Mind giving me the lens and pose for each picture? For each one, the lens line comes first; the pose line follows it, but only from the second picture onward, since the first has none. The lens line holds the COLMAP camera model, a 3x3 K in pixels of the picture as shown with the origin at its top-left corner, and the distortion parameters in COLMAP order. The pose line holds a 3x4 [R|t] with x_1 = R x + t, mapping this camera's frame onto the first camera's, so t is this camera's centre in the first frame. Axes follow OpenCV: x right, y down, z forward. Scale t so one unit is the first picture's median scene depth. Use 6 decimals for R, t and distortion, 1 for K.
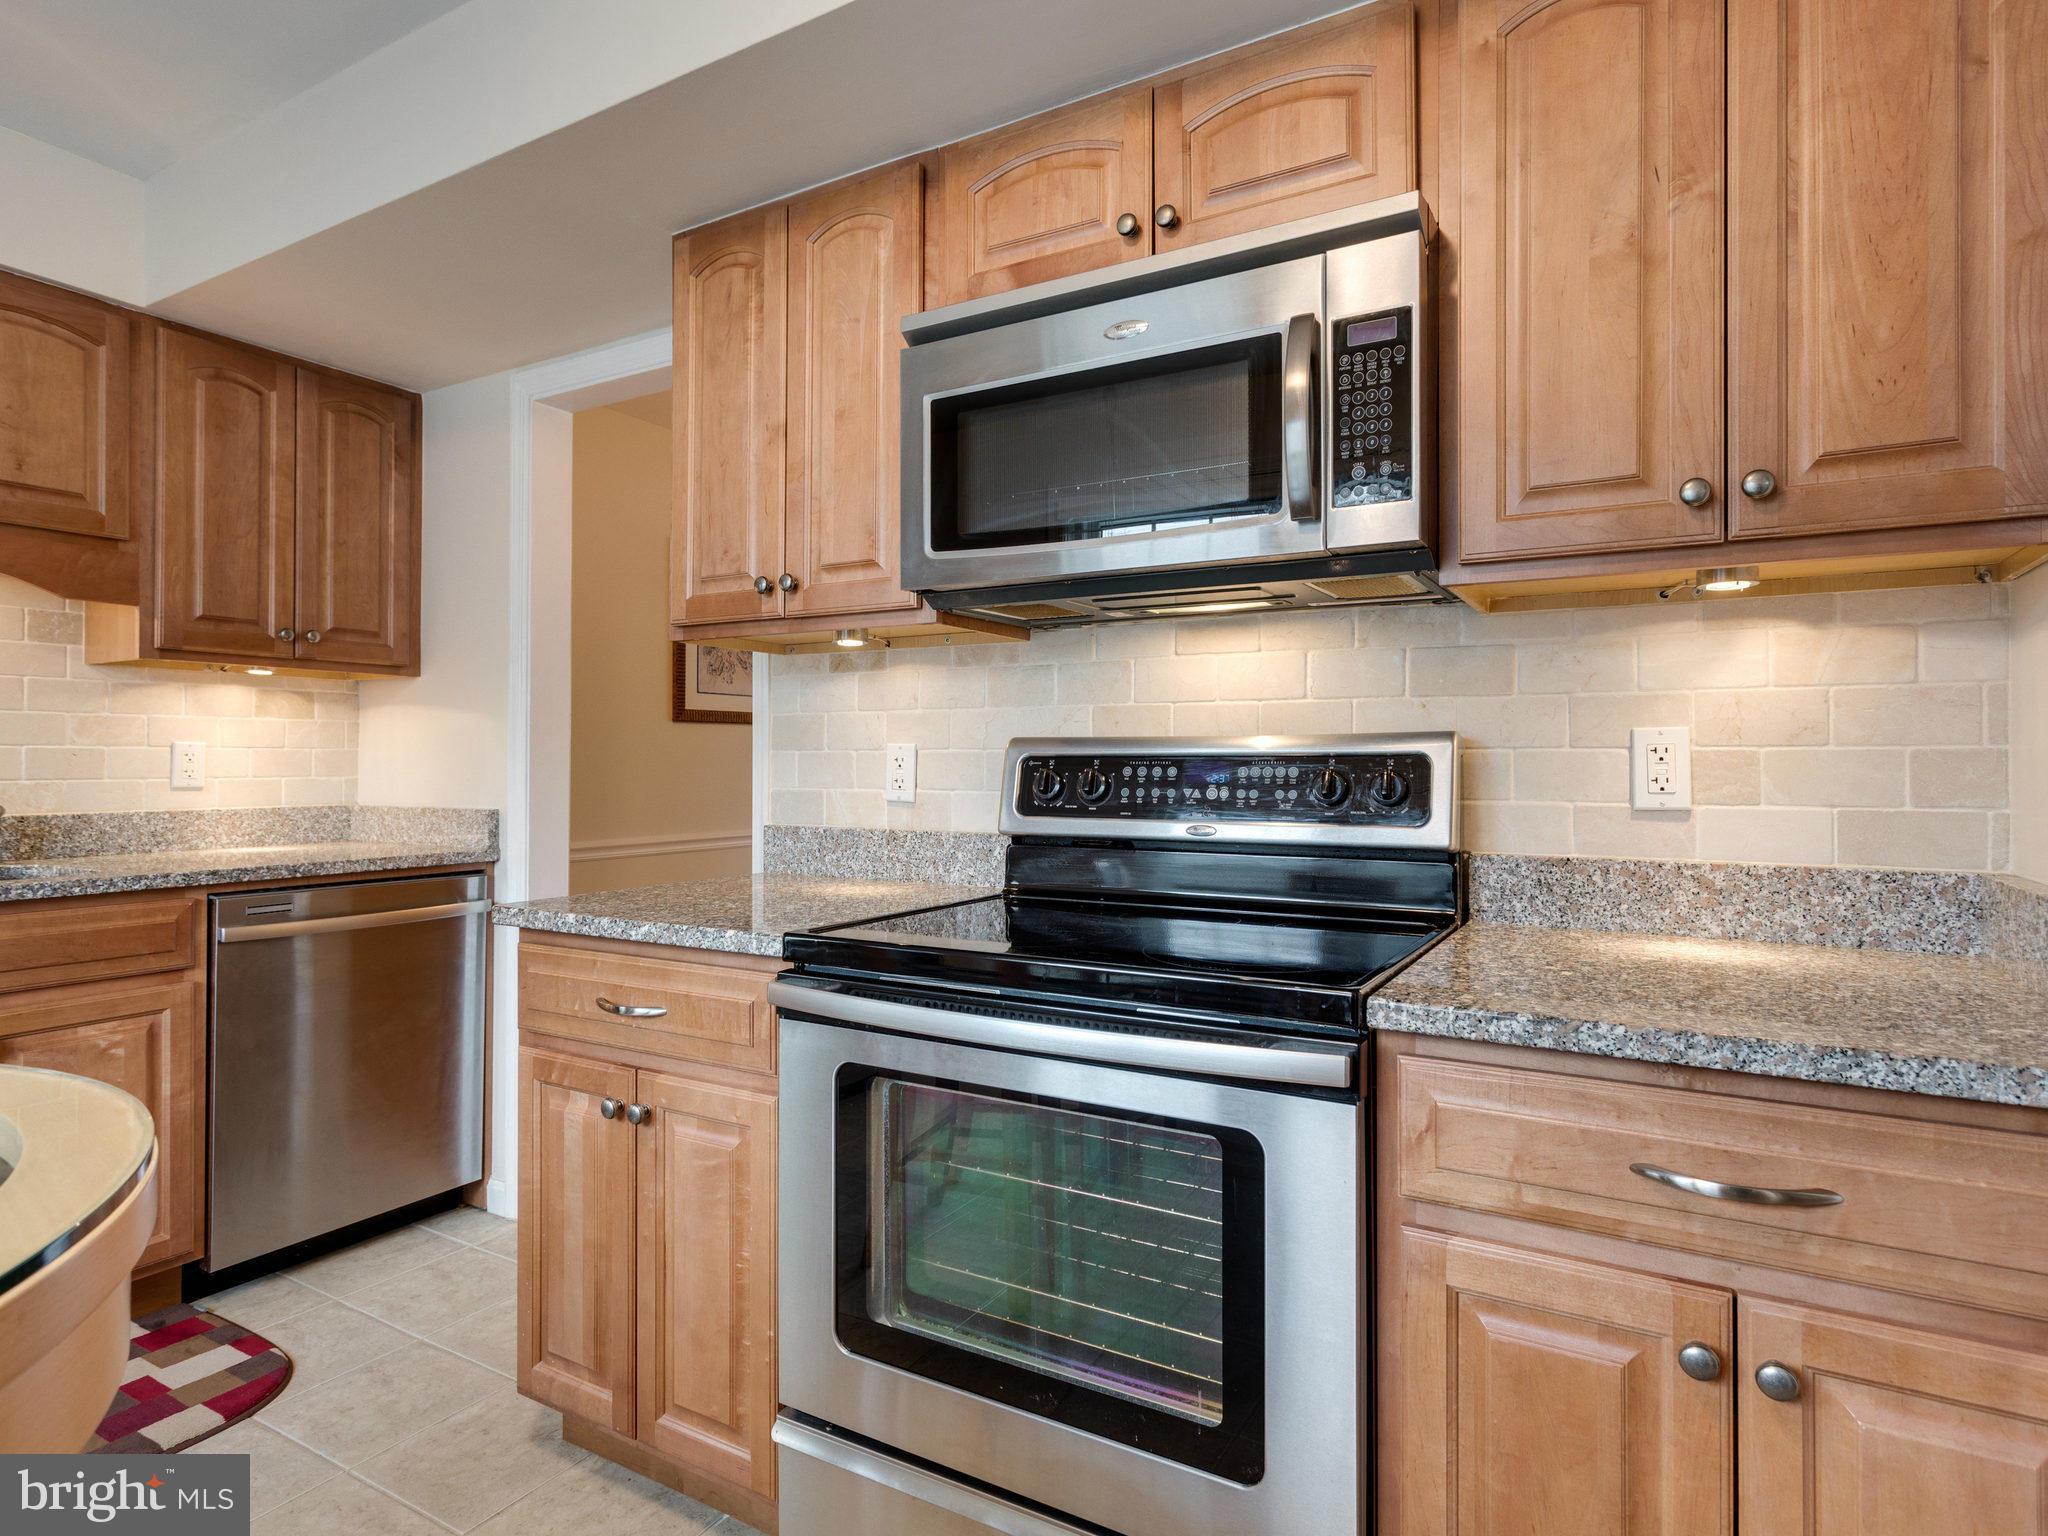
lens RADIAL K [[1120.2, 0, 1030.2], [0, 1120.2, 754.9], [0, 0, 1]] dist [0.009130, 0.000334]
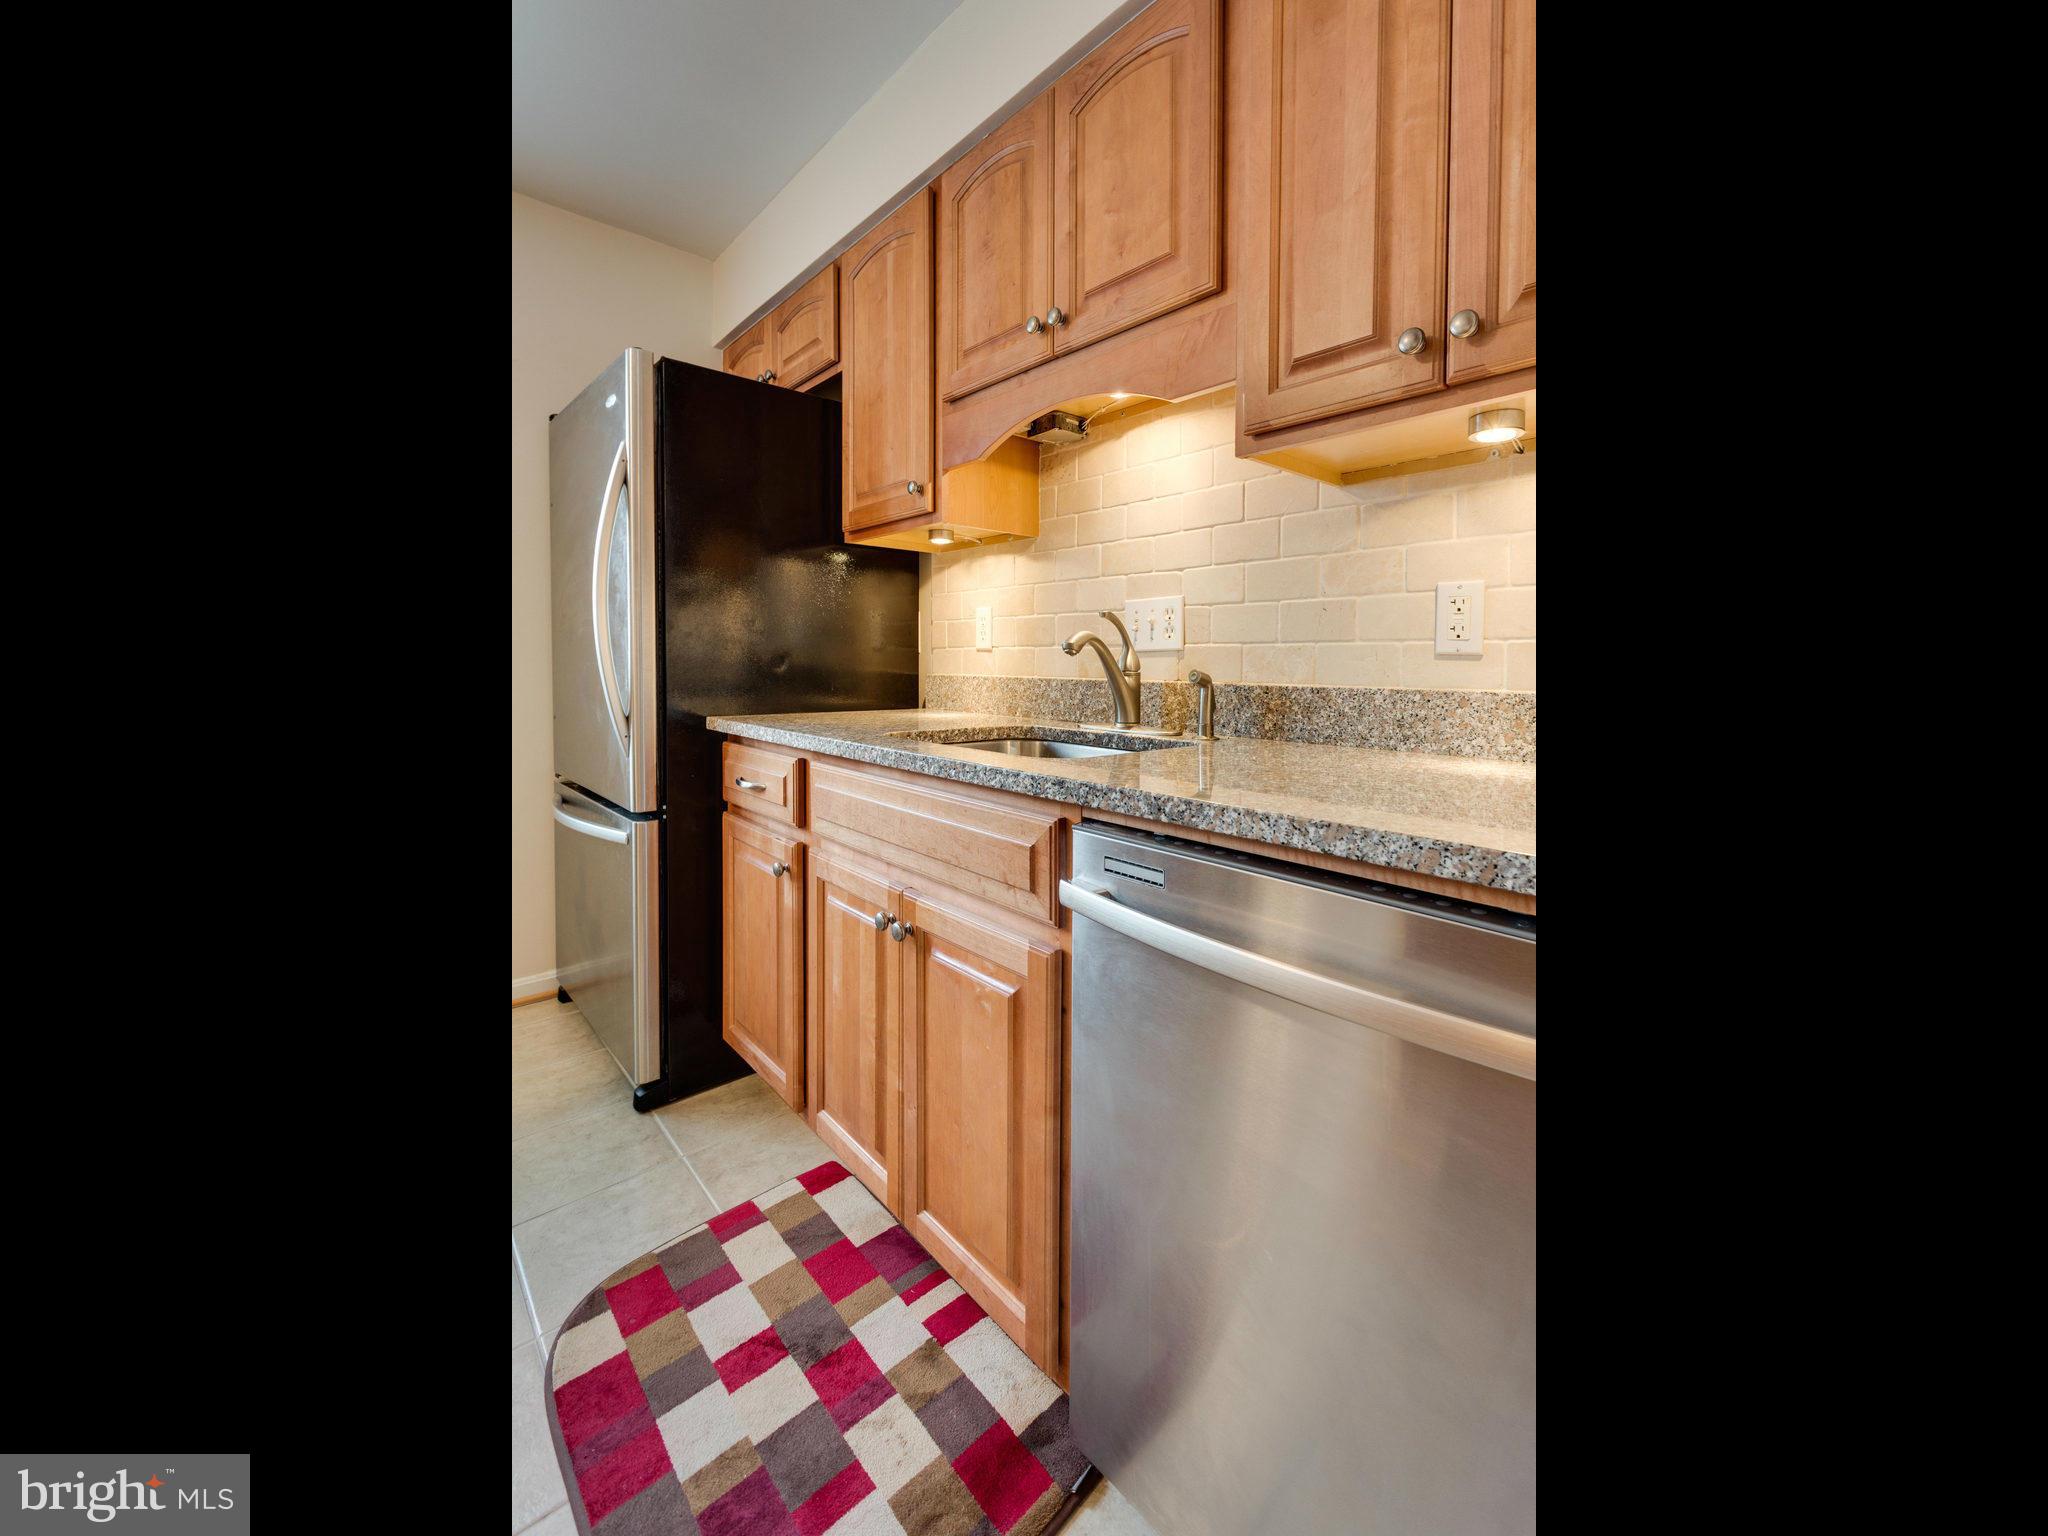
lens RADIAL K [[759.7, 0, 1054.1], [0, 759.7, 695.2], [0, 0, 1]] dist [-0.000945, 0.000000]
pose [[-0.289375, 0.035479, -0.956558, -0.341066], [-0.004267, 0.999255, 0.038353, 0.043863], [0.957206, 0.015180, -0.289008, 1.101796]]
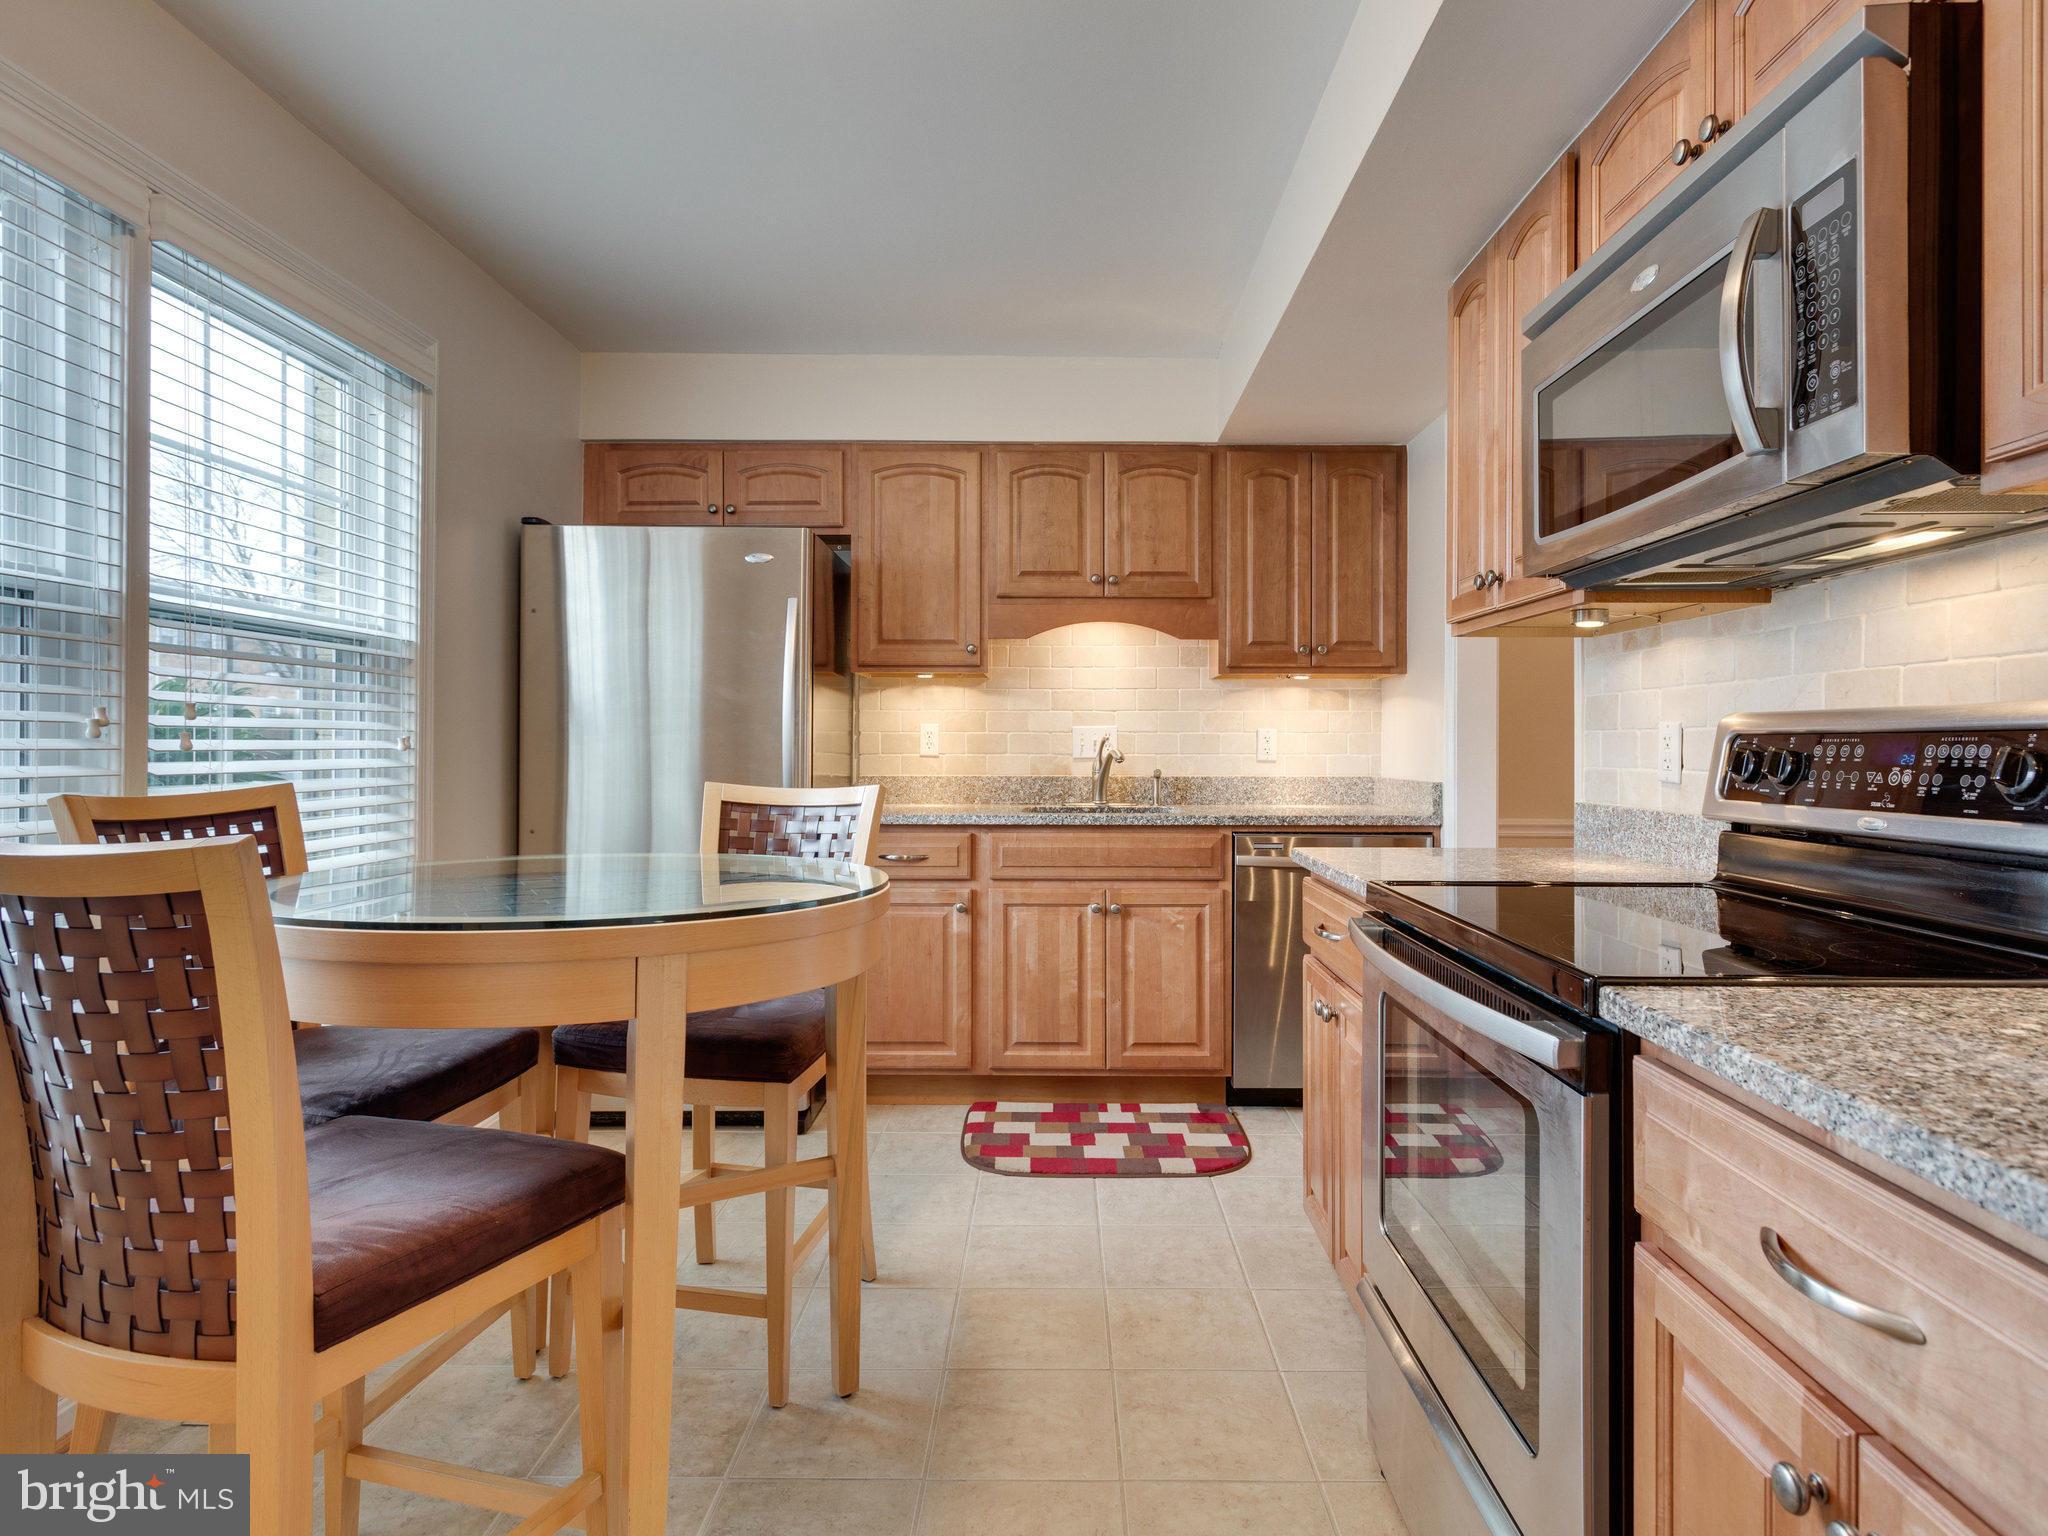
lens RADIAL K [[1120.2, 0, 1063.6], [0, 1120.2, 742.3], [0, 0, 1]] dist [0.009130, 0.000334]
pose [[0.504388, -0.002189, -0.863474, 0.431016], [0.004813, 0.999988, 0.000277, 0.004626], [0.863463, -0.004295, 0.504393, 0.067252]]
